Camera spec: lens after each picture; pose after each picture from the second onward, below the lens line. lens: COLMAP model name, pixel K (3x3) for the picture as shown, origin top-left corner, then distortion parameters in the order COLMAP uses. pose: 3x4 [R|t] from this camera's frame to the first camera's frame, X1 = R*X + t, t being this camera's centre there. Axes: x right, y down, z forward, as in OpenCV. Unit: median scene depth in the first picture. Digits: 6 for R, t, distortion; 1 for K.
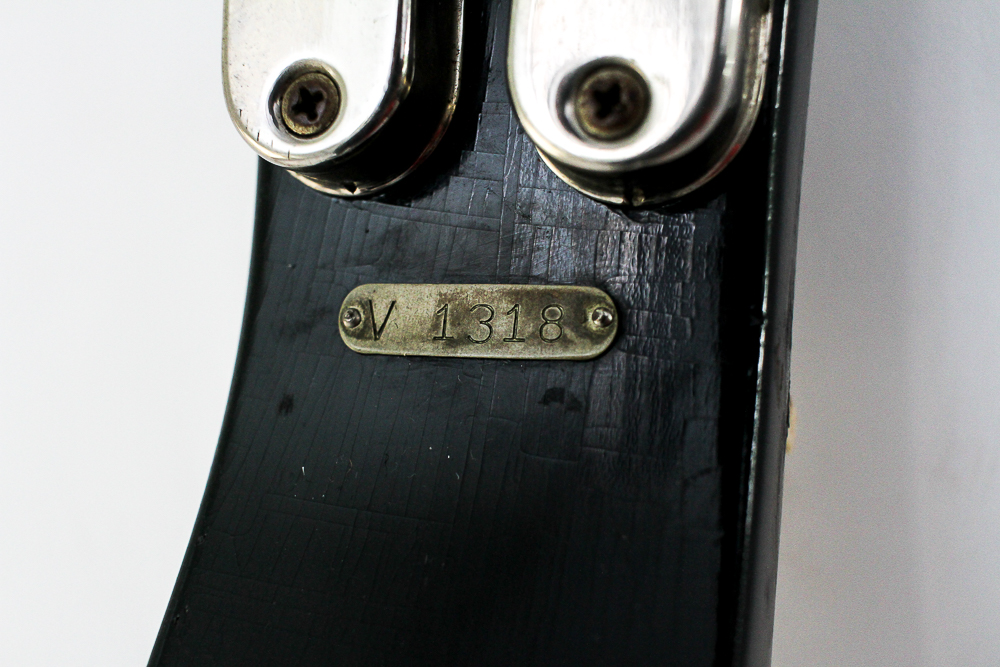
lens RADIAL K [[1441.4, 0, 500.0], [0, 1441.4, 333.5], [0, 0, 1]] dist [0.003039, -0.008100]
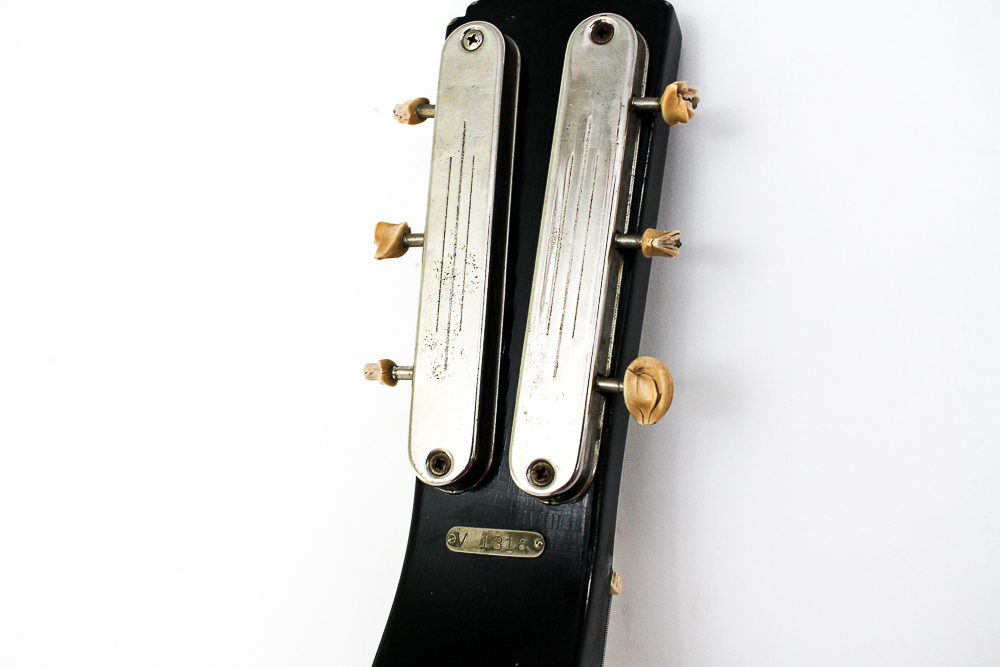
lens RADIAL K [[1441.4, 0, 500.0], [0, 1441.4, 333.5], [0, 0, 1]] dist [0.003039, -0.008100]
pose [[0.998954, 0.029386, -0.035035, 0.078357], [-0.032563, 0.995054, -0.093845, -0.150751], [0.032104, 0.094887, 0.994970, -1.843294]]
